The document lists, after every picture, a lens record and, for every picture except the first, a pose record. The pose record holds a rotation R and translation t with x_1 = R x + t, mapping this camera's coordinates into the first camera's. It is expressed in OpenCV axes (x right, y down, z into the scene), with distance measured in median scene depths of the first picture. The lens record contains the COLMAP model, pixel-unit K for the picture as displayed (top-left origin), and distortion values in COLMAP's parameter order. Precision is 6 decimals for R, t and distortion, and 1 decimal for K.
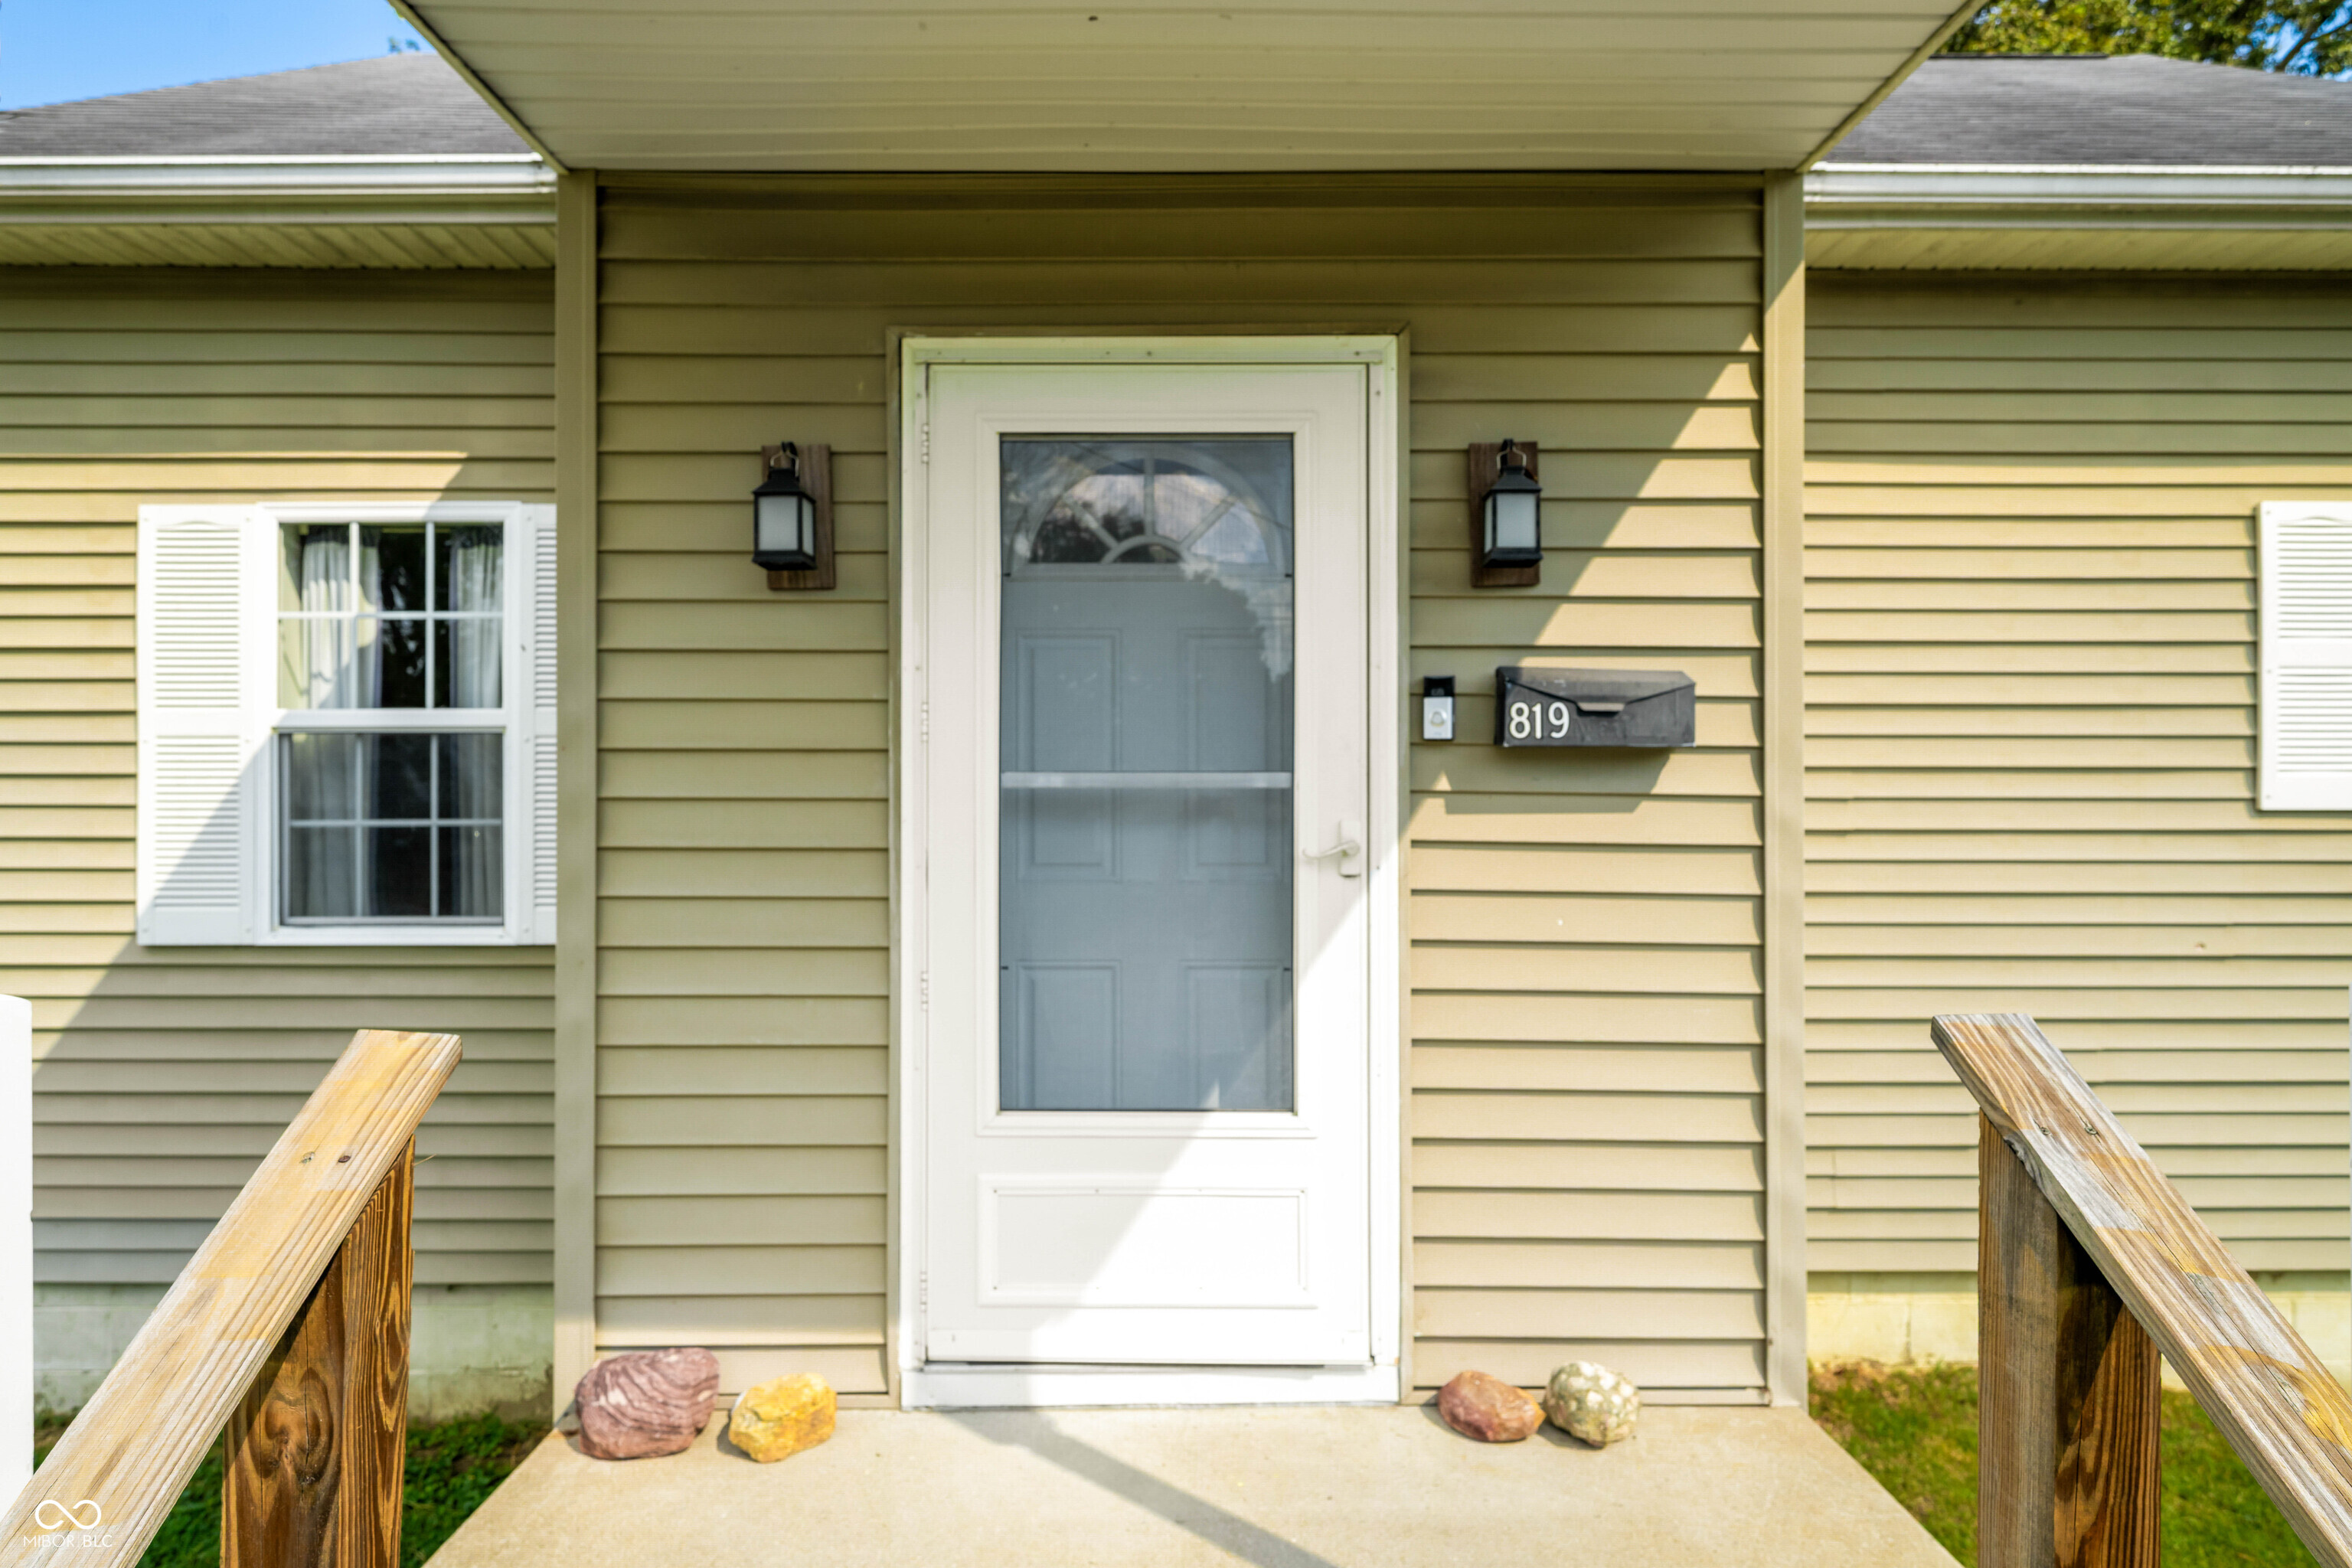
lens RADIAL K [[1427.7, 0, 1183.0], [0, 1427.7, 779.7], [0, 0, 1]] dist [0.001554, 0.000011]
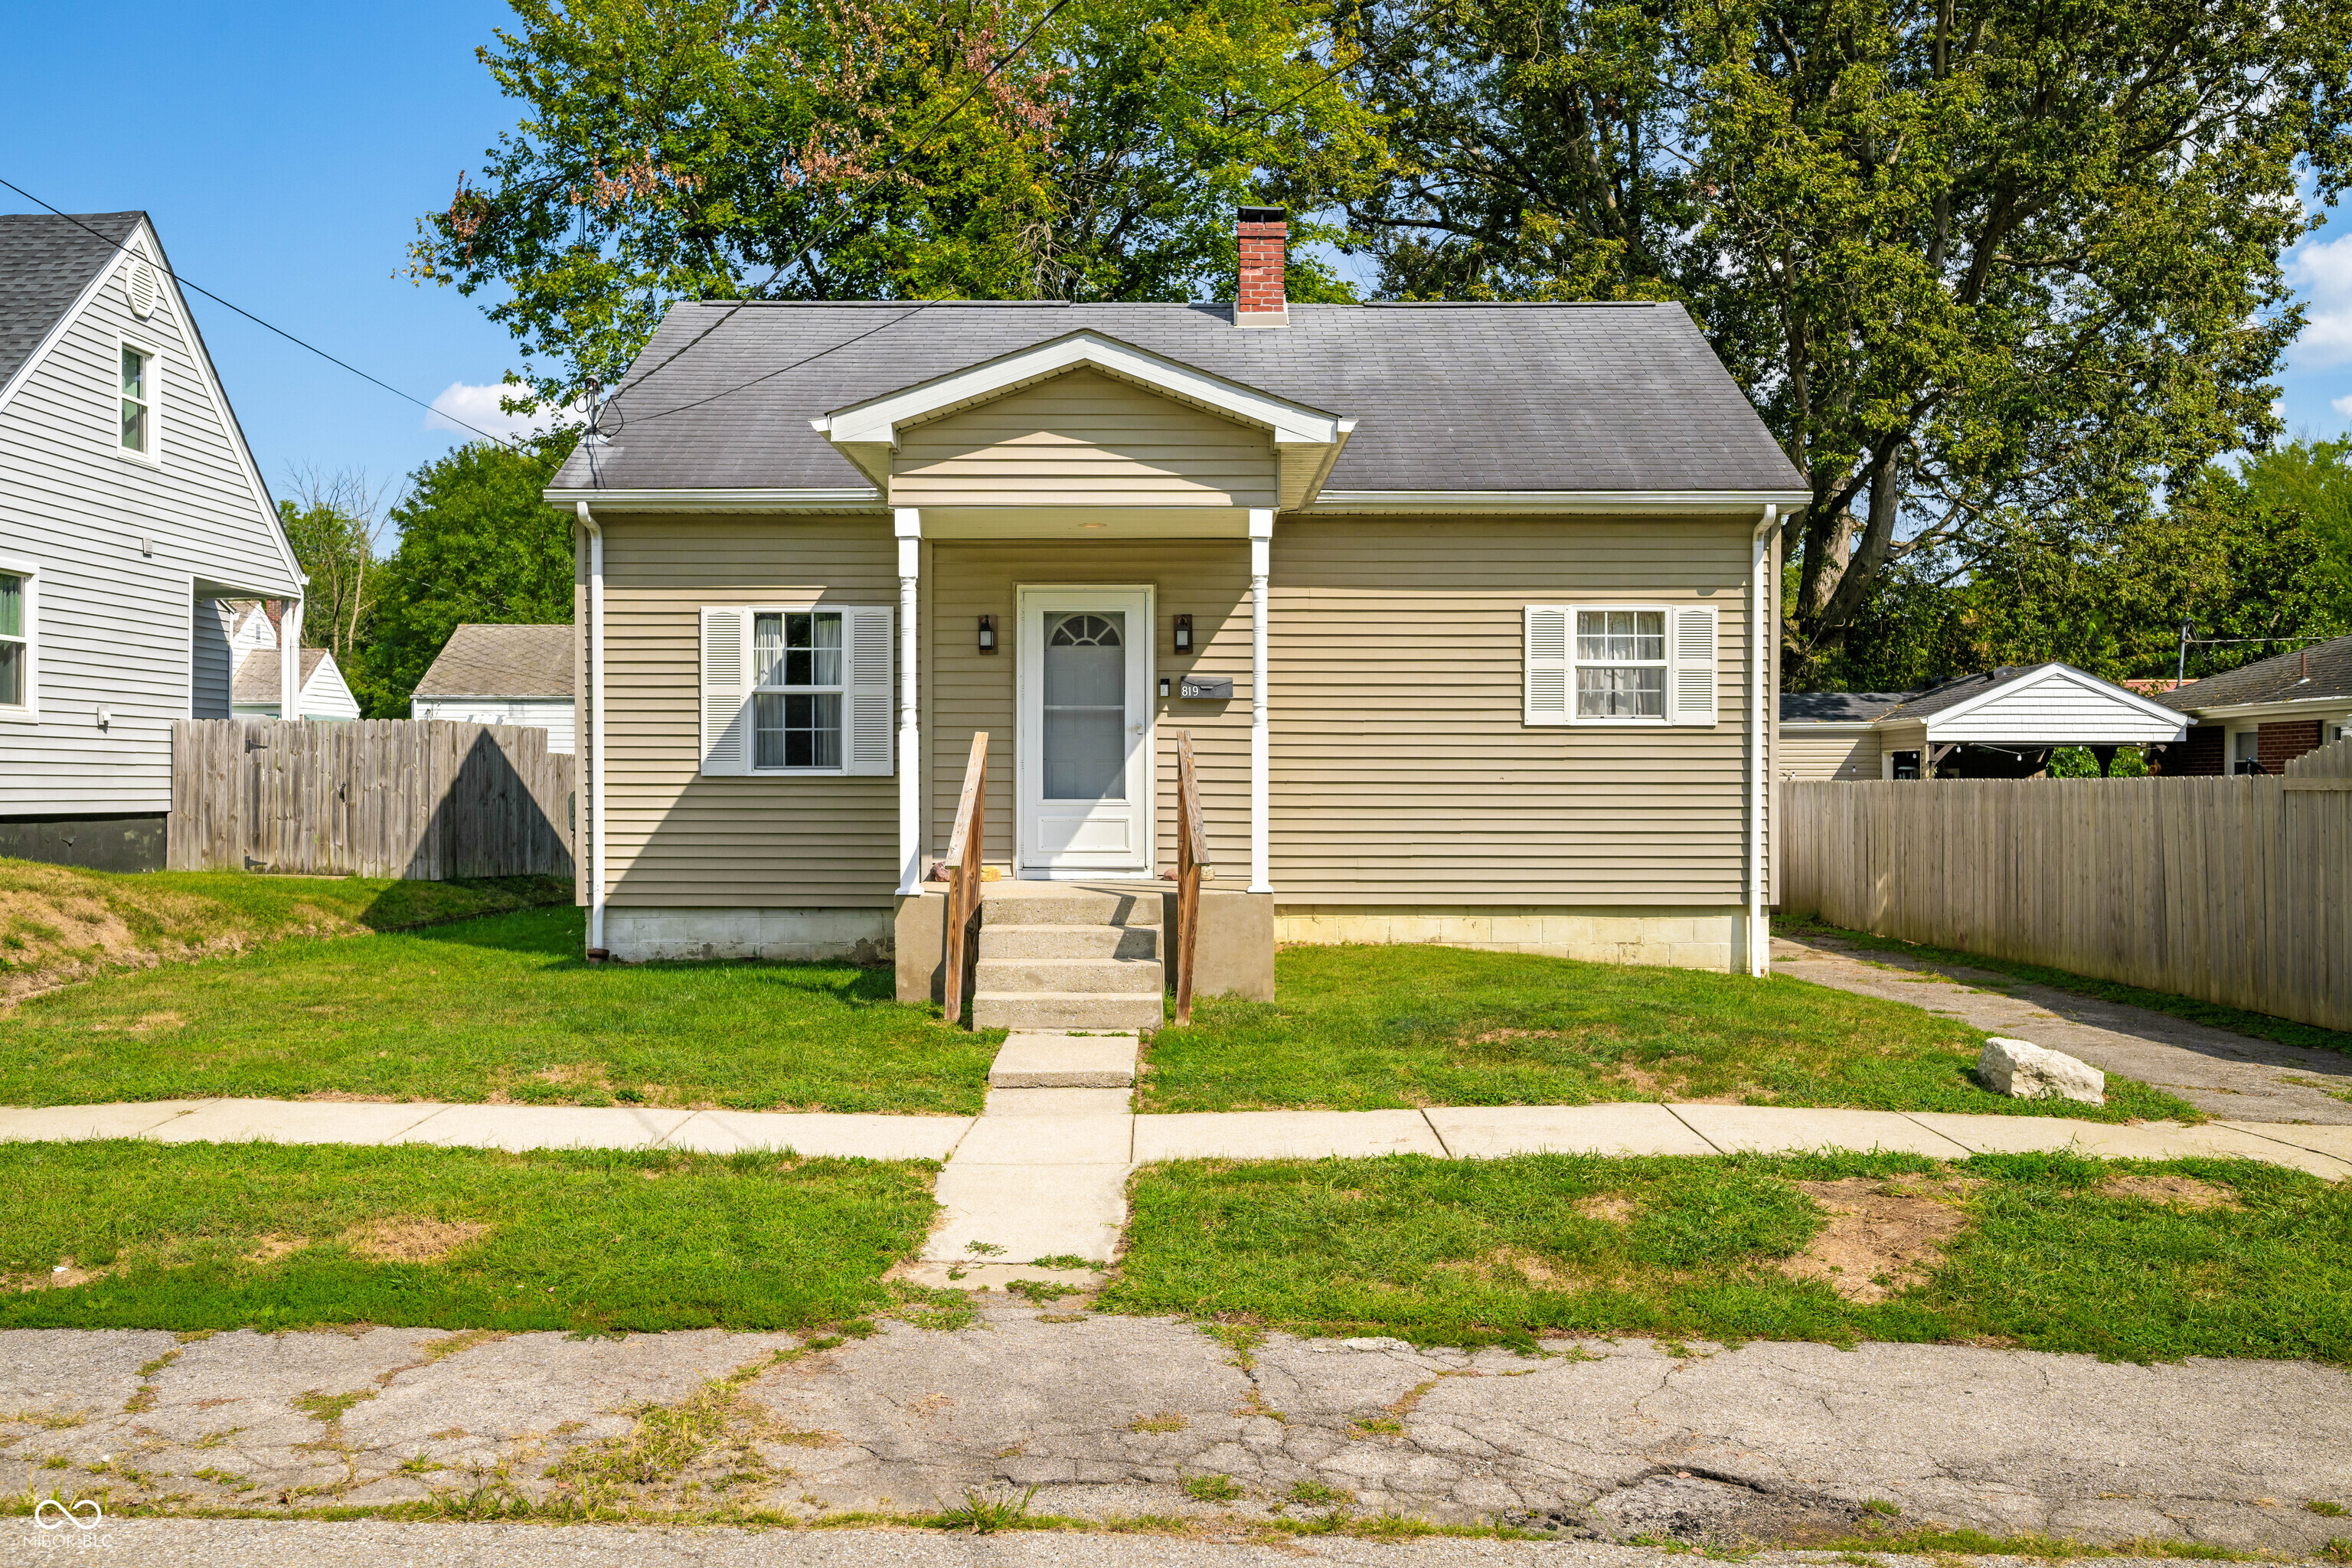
lens RADIAL K [[2004.9, 0, 1176.0], [0, 2004.9, 784.0], [0, 0, 1]] dist [-0.006428, -0.001573]
pose [[0.999988, 0.001467, -0.004707, 0.228999], [-0.001416, 0.999940, 0.010885, 0.137105], [0.004723, -0.010878, 0.999930, -4.038601]]
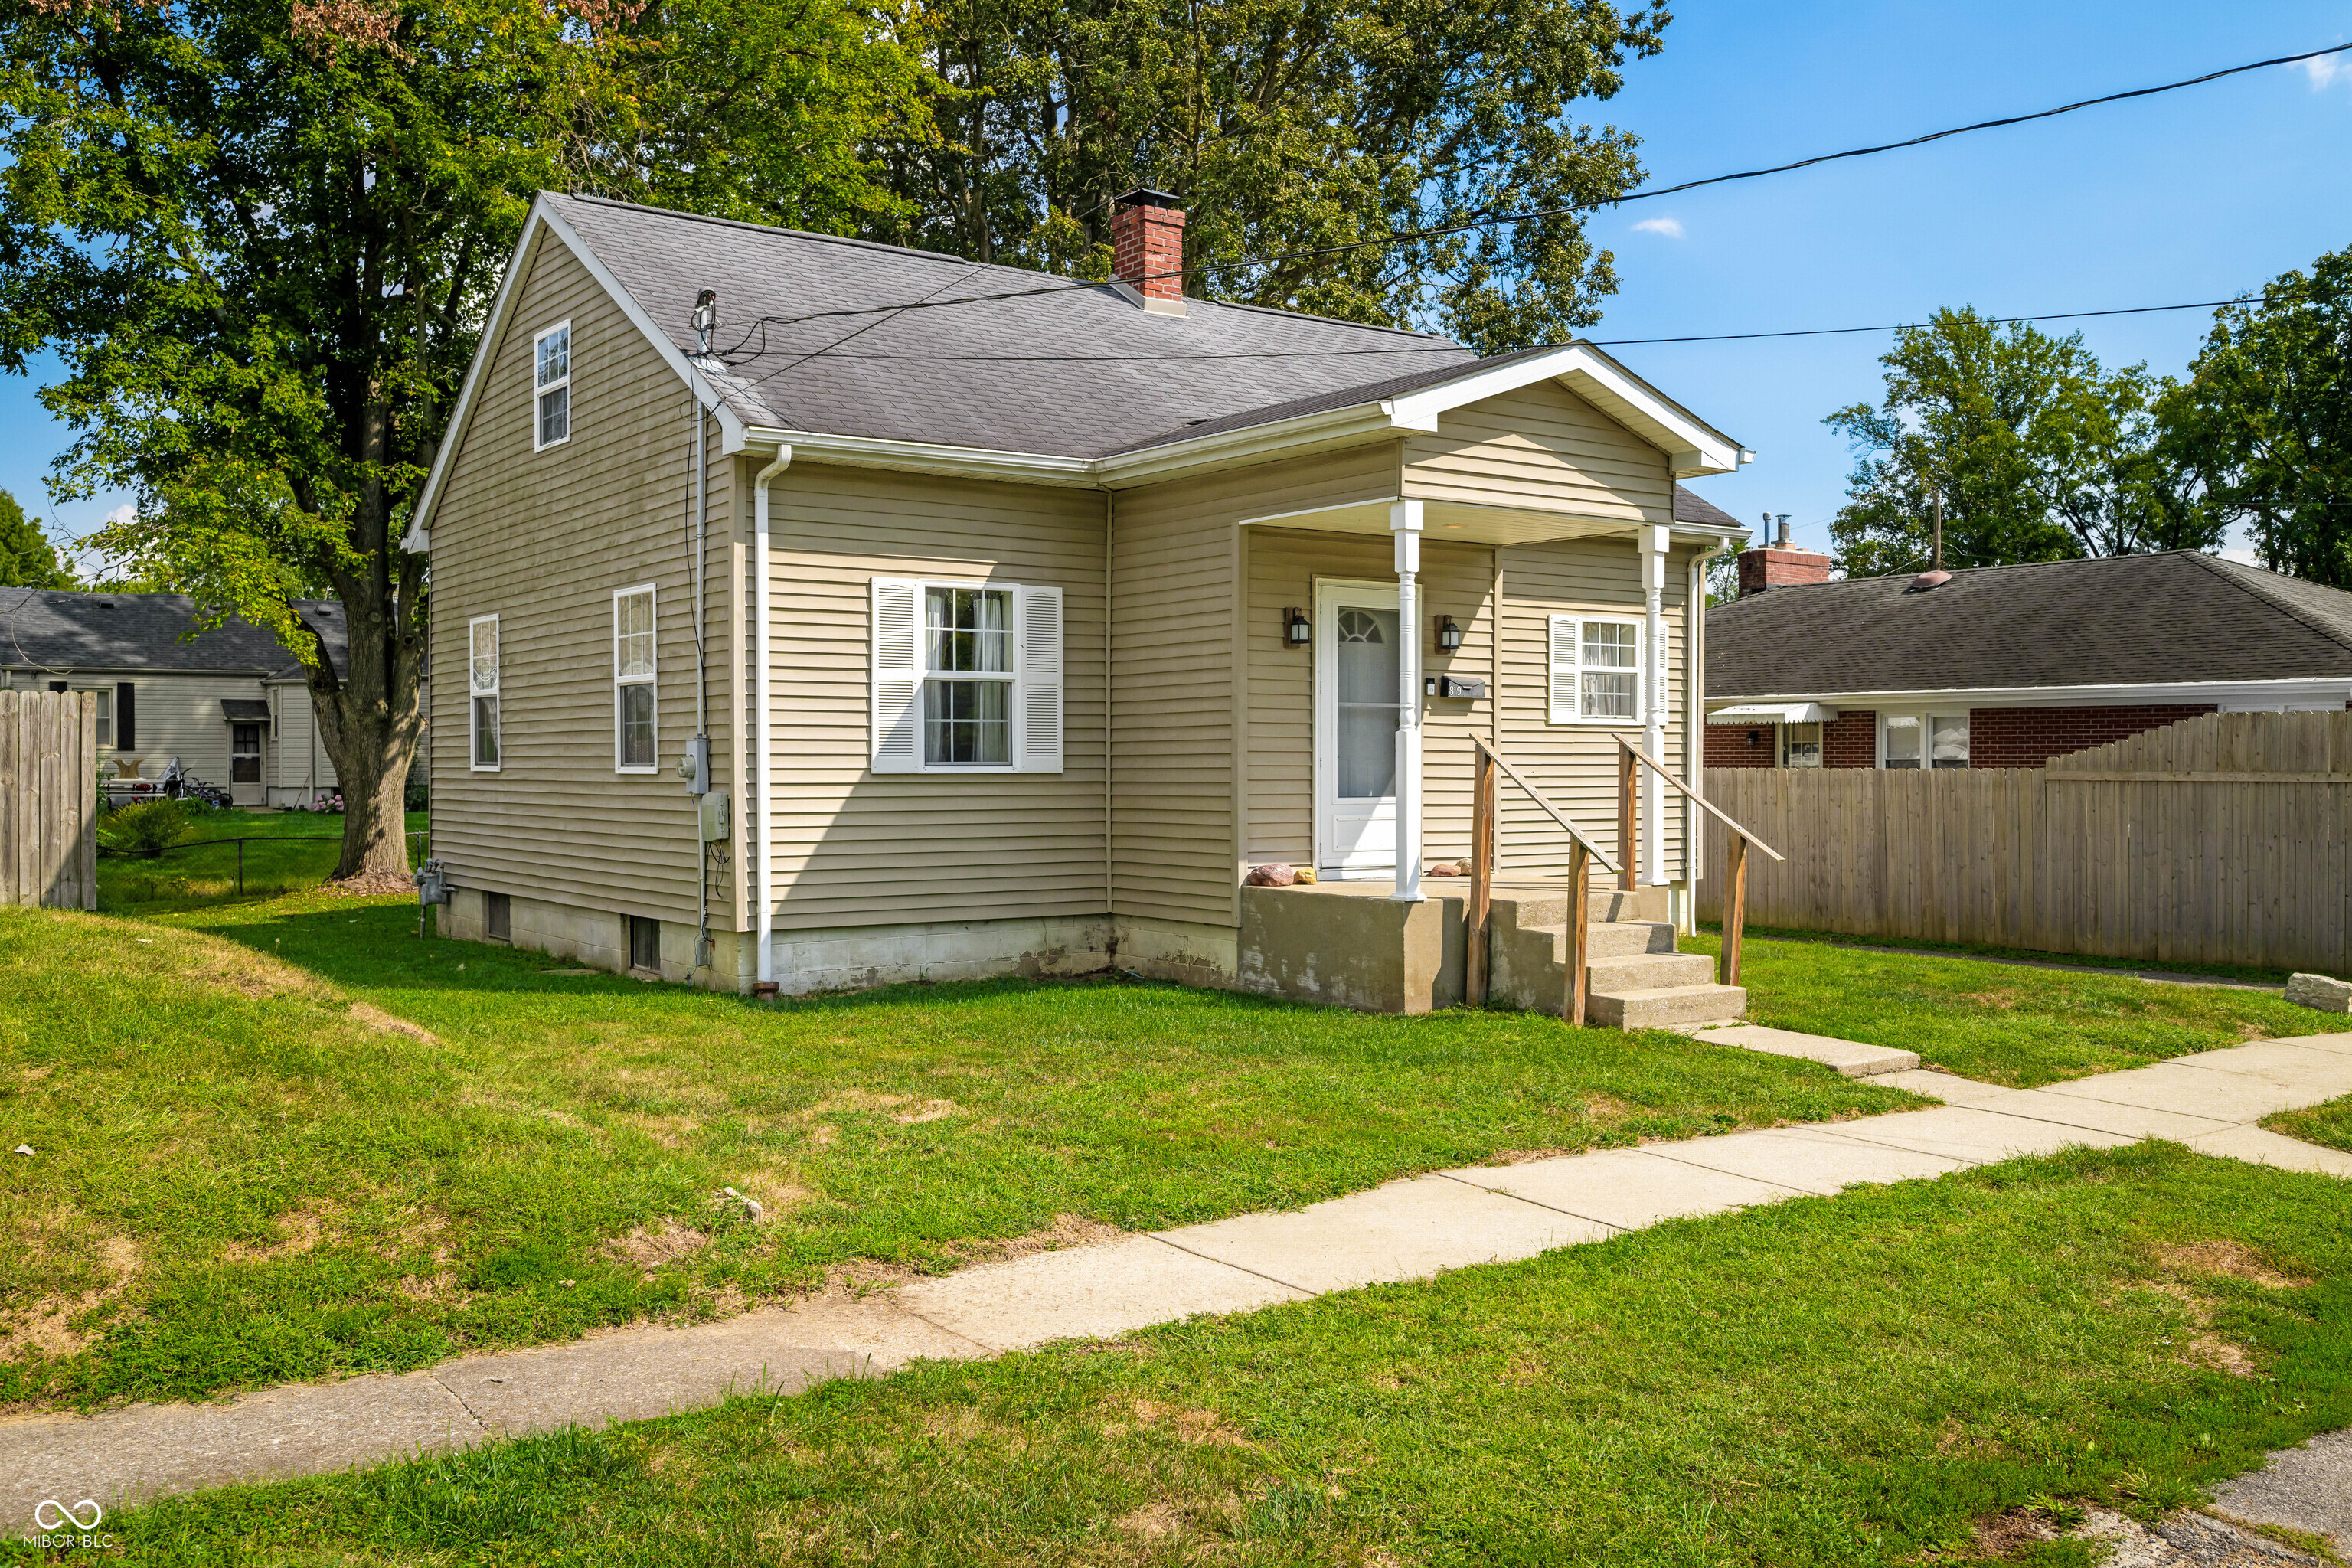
lens RADIAL K [[2004.9, 0, 1176.0], [0, 2004.9, 784.0], [0, 0, 1]] dist [-0.006428, -0.001573]
pose [[0.819644, -0.006423, 0.572837, -3.272969], [-0.007472, 0.999732, 0.021900, 0.091044], [-0.572824, -0.022230, 0.819377, -2.824109]]
